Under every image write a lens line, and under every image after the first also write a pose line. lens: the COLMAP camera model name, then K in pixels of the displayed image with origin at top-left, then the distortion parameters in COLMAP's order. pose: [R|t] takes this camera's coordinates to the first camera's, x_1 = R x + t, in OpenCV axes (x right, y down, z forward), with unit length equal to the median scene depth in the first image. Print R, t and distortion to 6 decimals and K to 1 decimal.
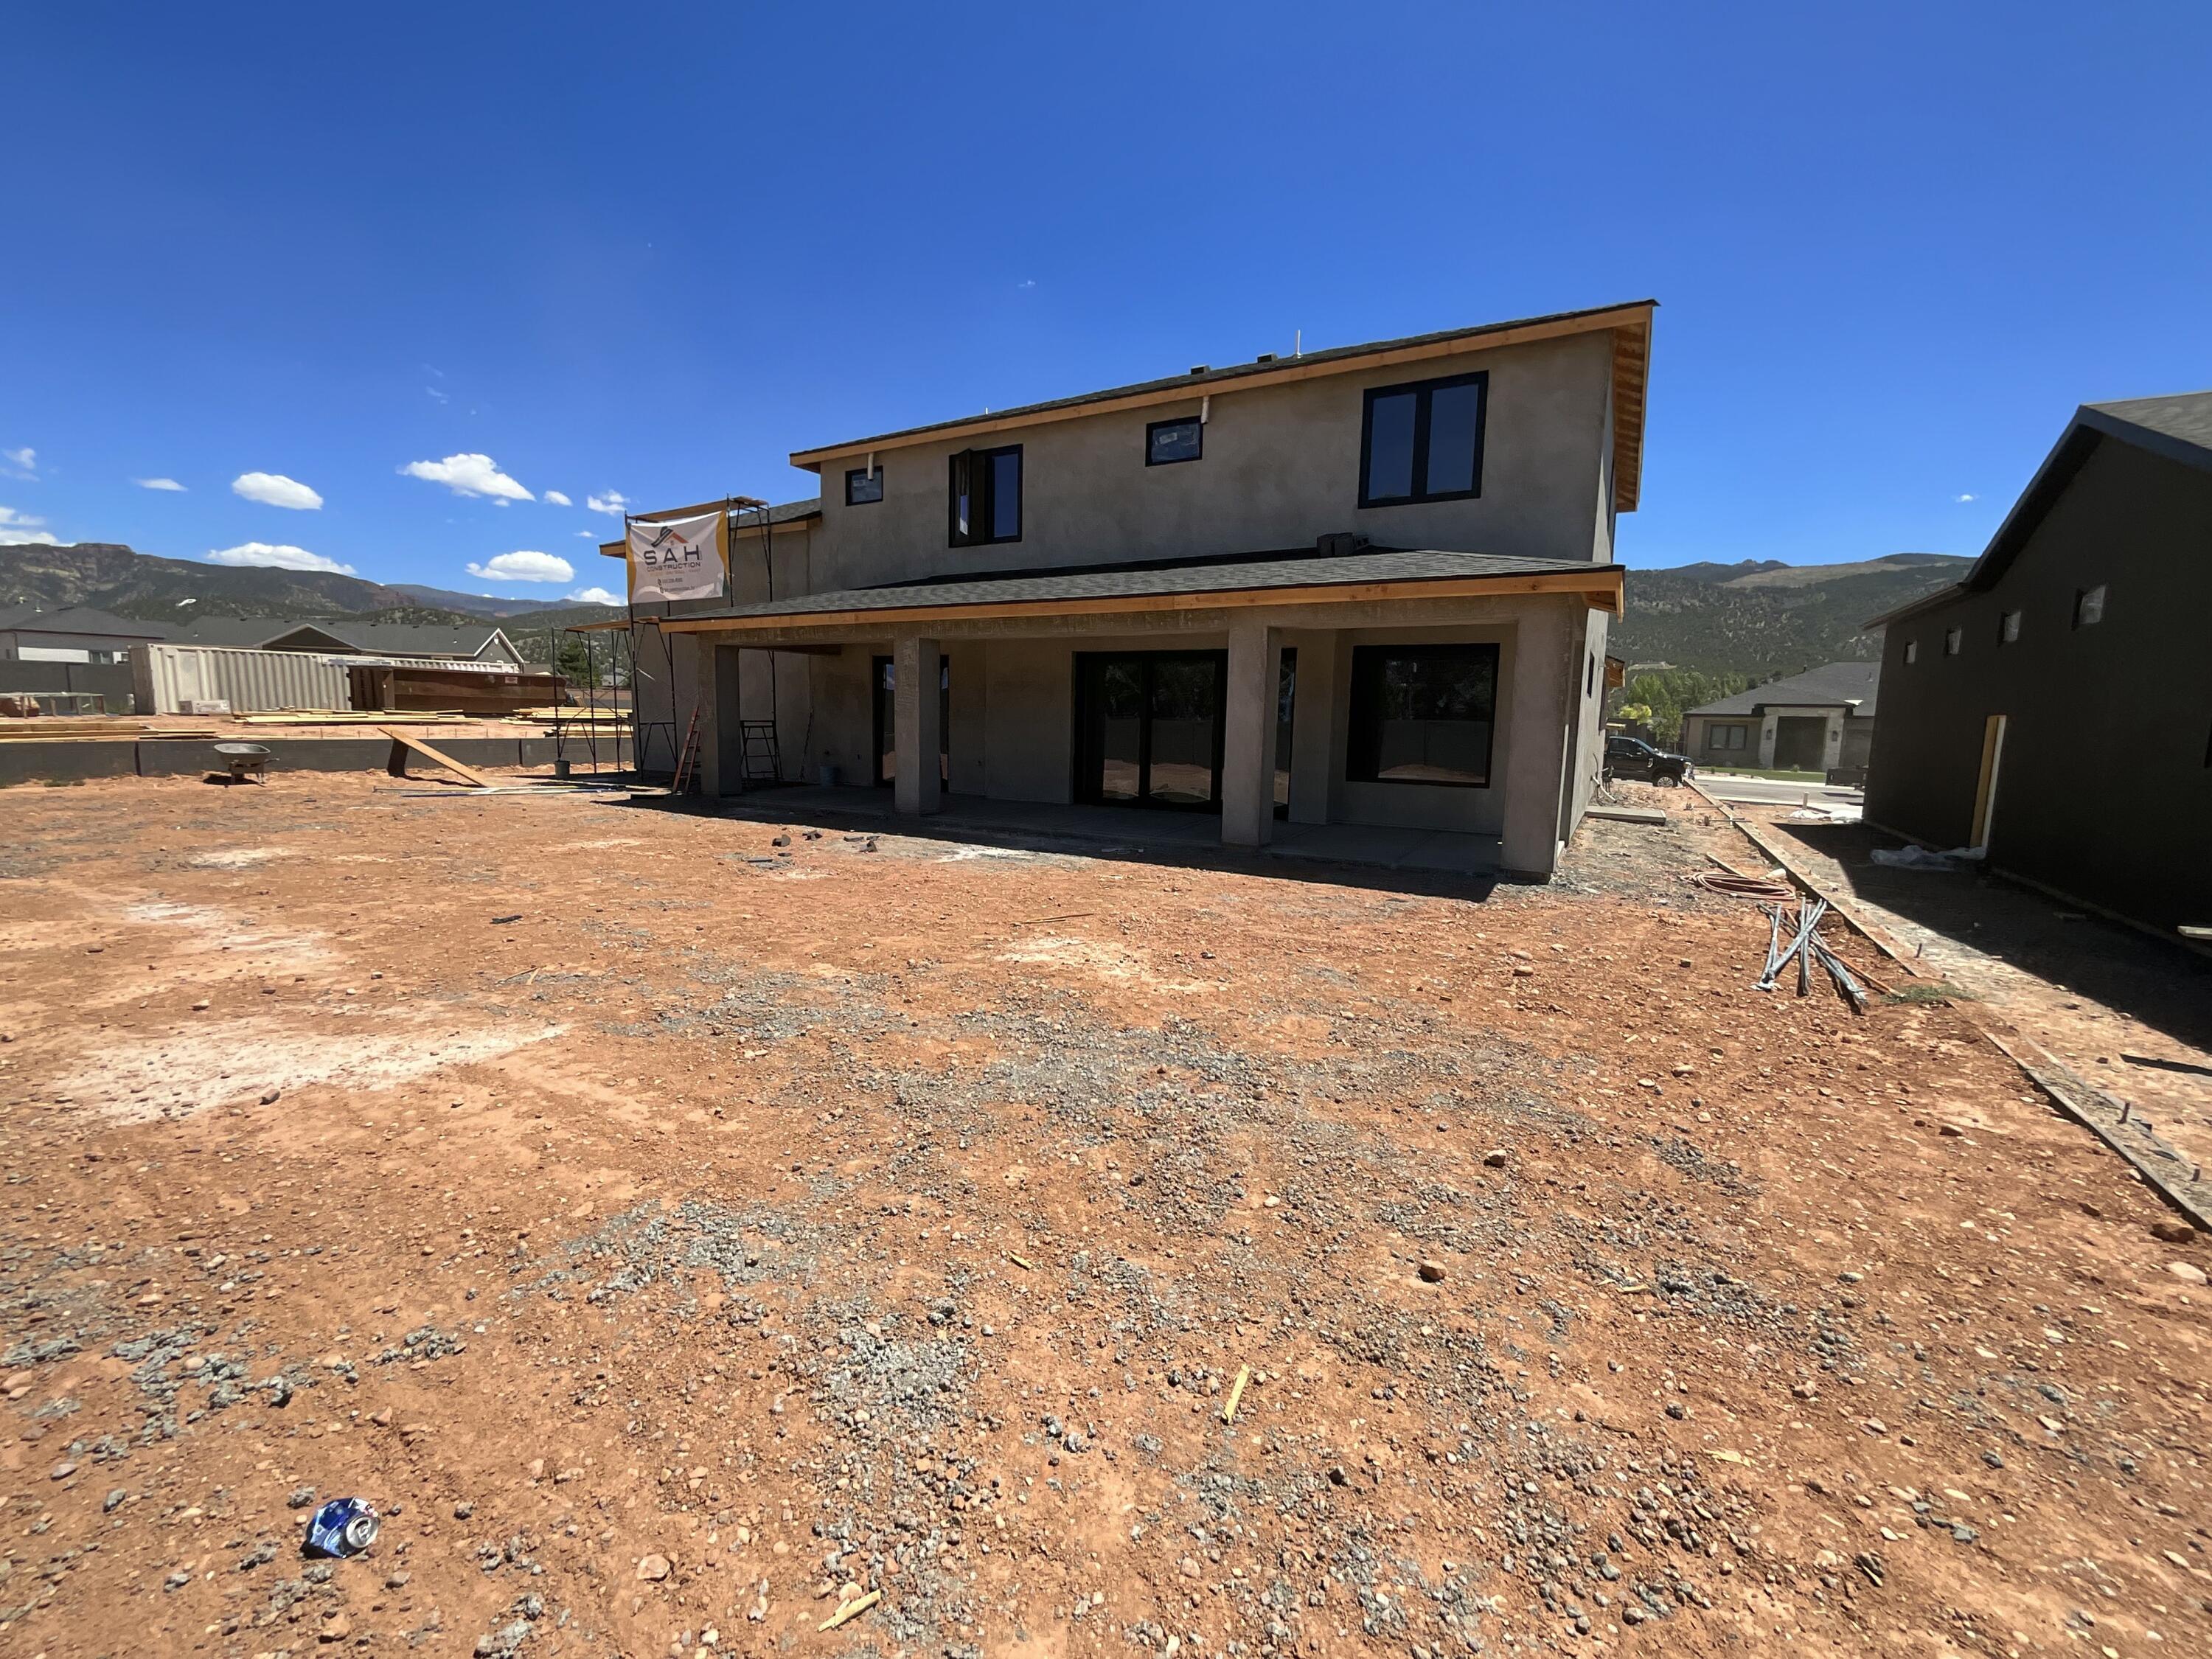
lens RADIAL K [[898.3, 0, 1100.2], [0, 898.3, 828.7], [0, 0, 1]] dist [0.004545, 0.001540]
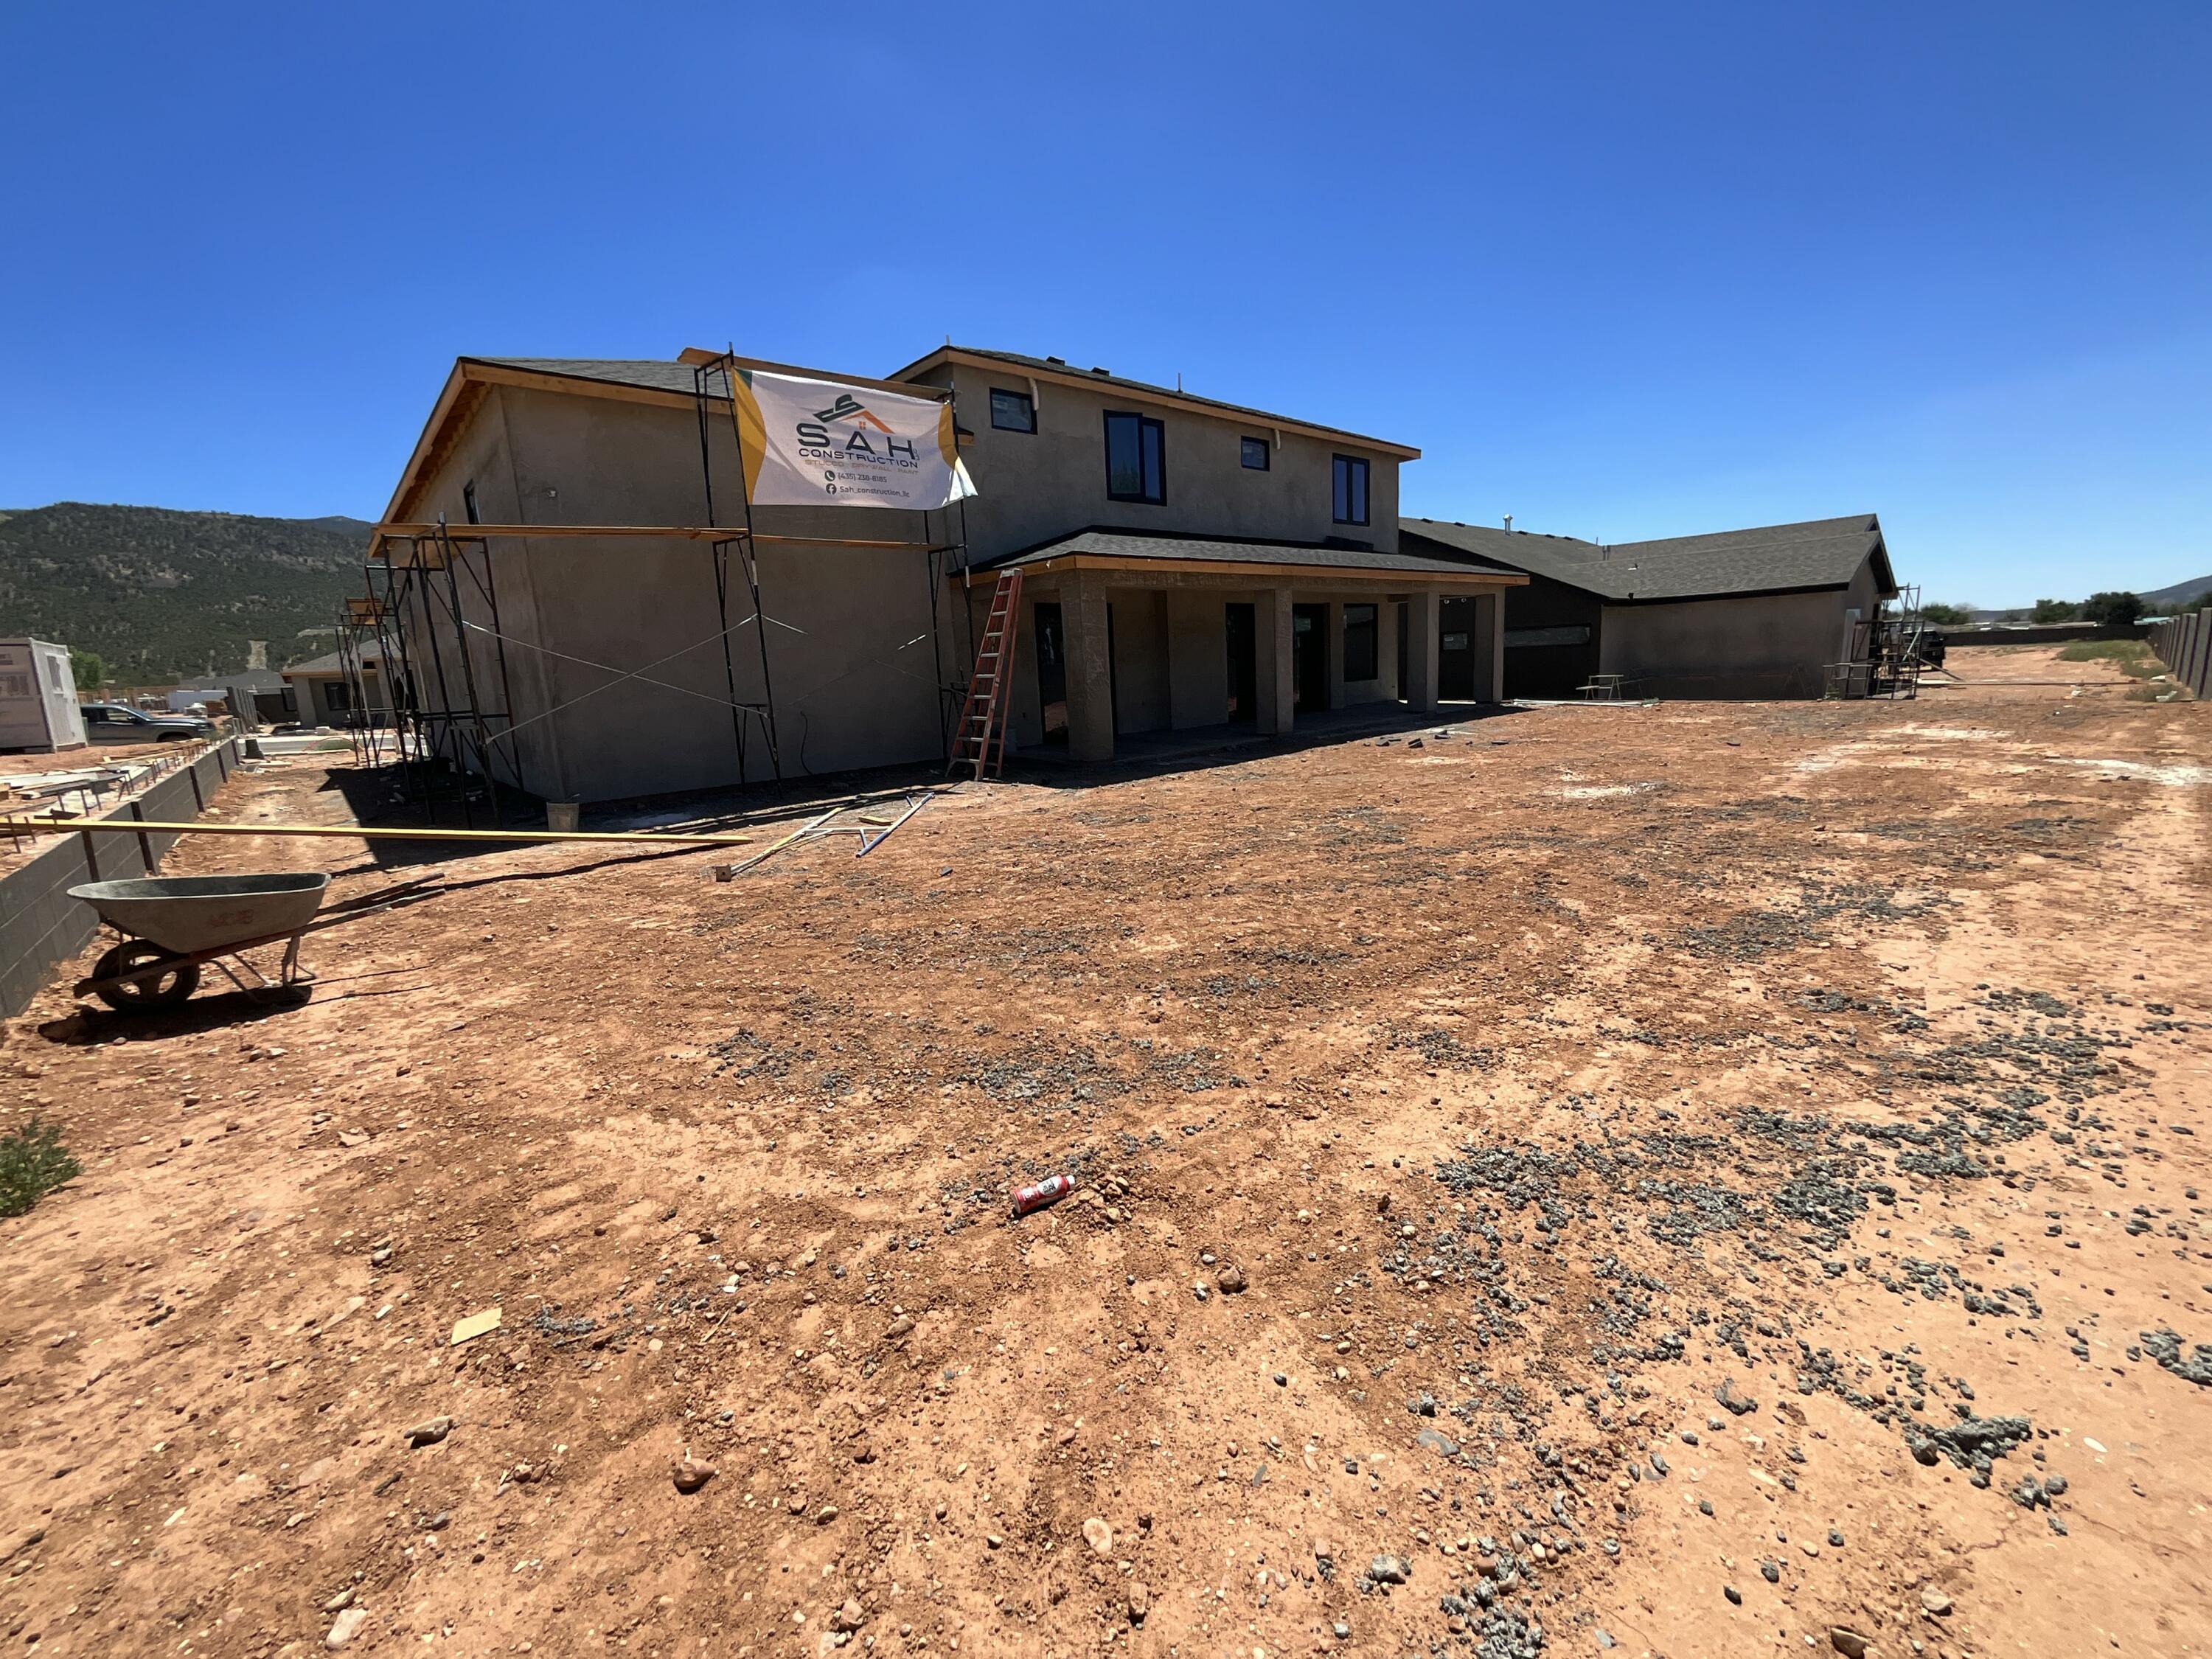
lens RADIAL K [[898.3, 0, 1099.2], [0, 898.3, 834.3], [0, 0, 1]] dist [0.004545, 0.001540]
pose [[0.308865, -0.215187, 0.926443, -1.404333], [0.175412, 0.970248, 0.166882, -0.128367], [-0.934790, 0.110966, 0.337422, 0.809329]]
